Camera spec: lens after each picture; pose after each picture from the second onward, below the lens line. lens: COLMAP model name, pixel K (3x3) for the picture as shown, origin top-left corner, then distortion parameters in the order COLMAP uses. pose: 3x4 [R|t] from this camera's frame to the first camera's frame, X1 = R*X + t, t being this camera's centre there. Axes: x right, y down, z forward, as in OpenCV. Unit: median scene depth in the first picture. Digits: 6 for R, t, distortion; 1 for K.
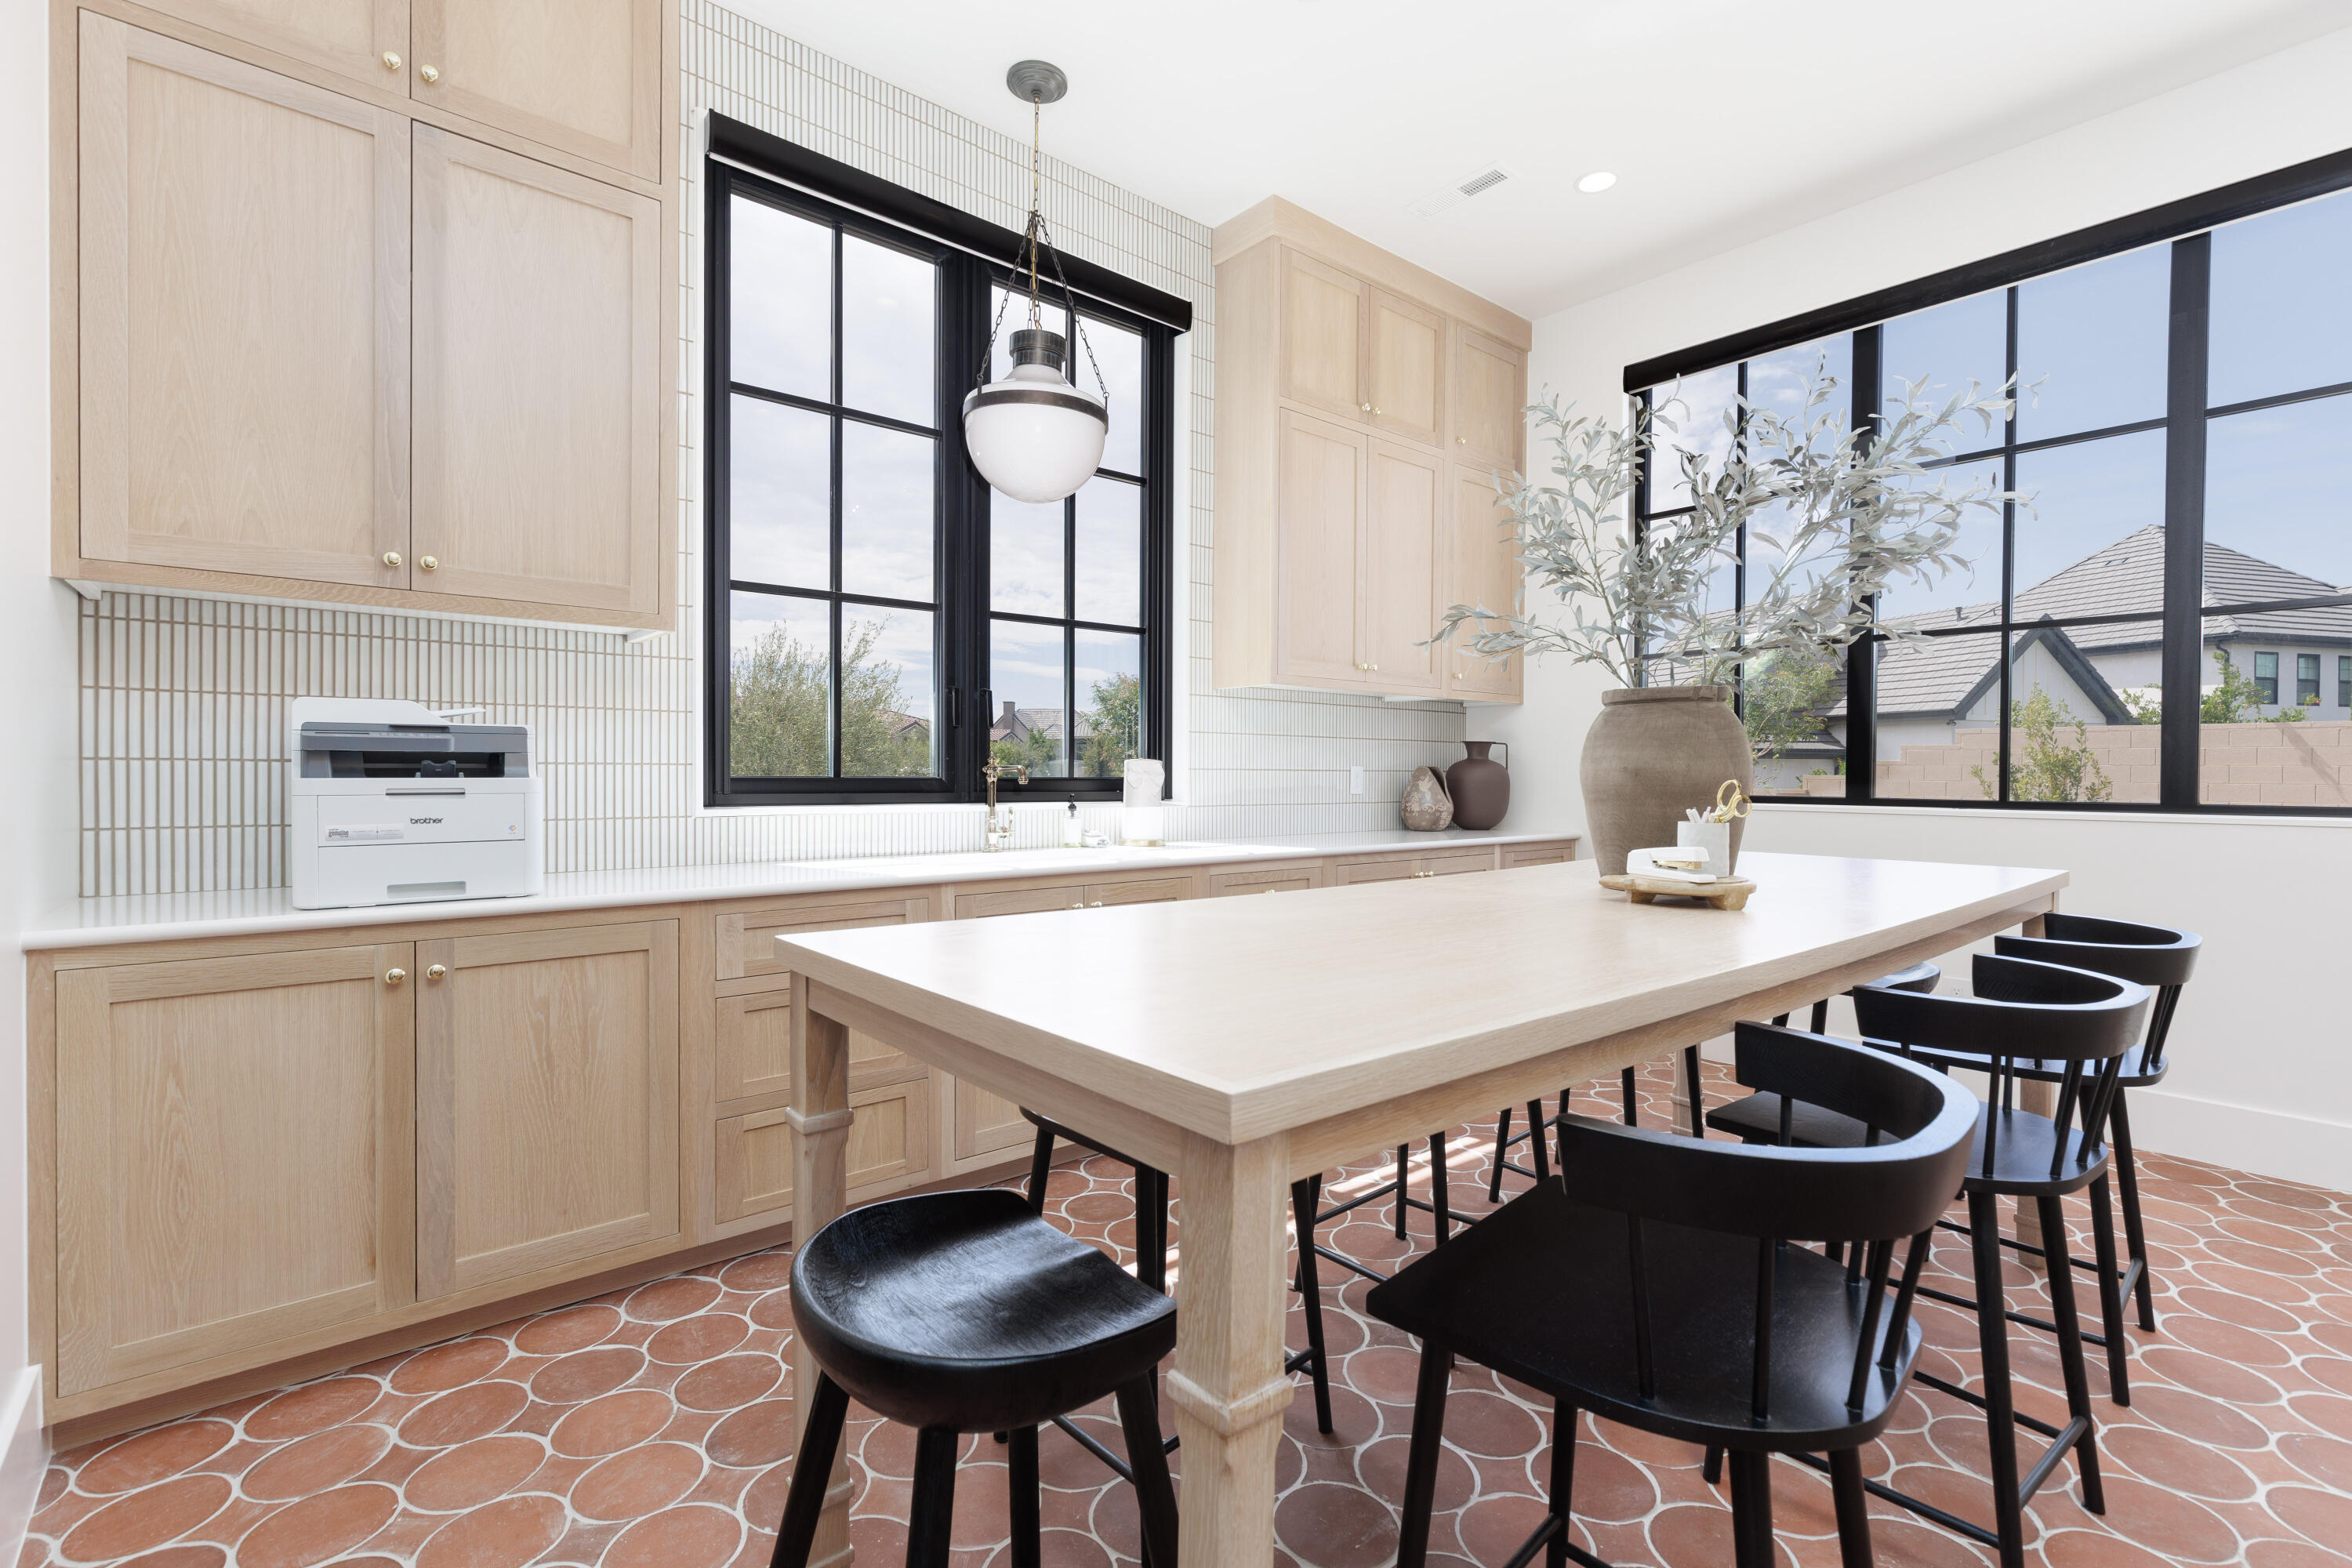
lens RADIAL K [[1029.6, 0, 1176.0], [0, 1029.6, 784.0], [0, 0, 1]] dist [0.002030, 0.000709]
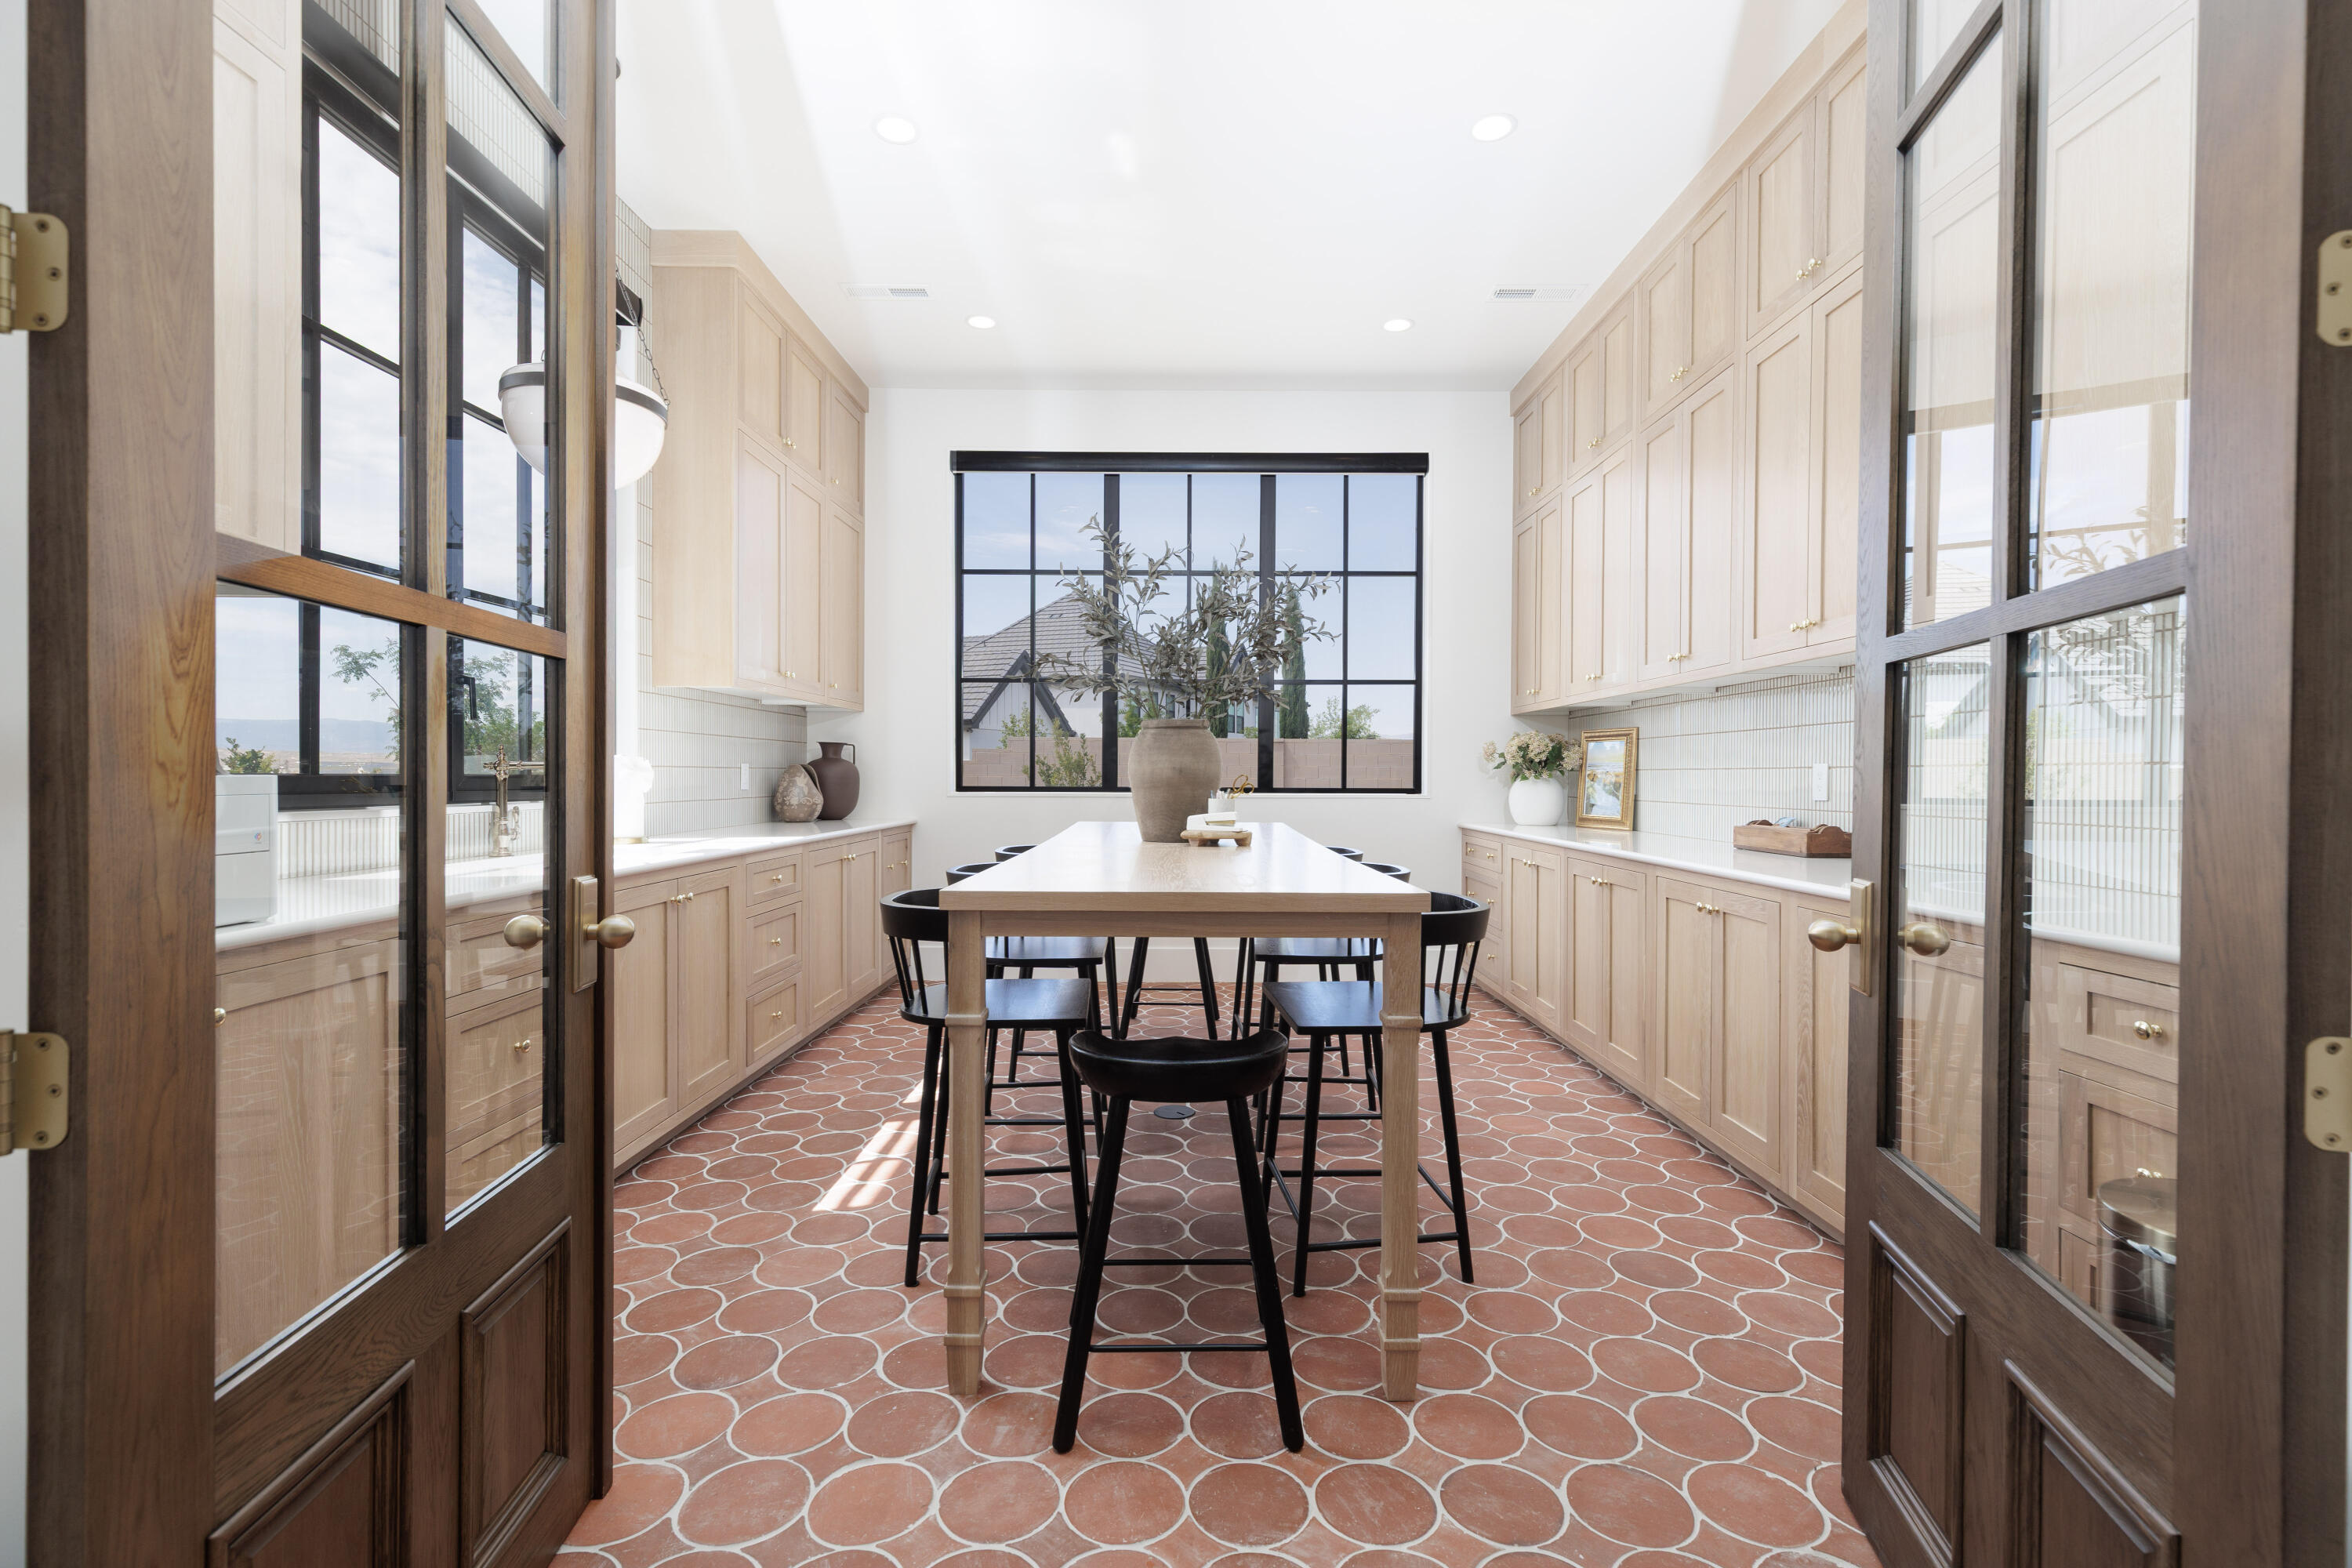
lens RADIAL K [[1029.6, 0, 1176.0], [0, 1029.6, 784.0], [0, 0, 1]] dist [0.002030, 0.000709]
pose [[0.648310, -0.007586, 0.761338, -0.348267], [0.005148, 0.999971, 0.005581, 0.000358], [-0.761359, 0.000301, 0.648331, -0.034292]]
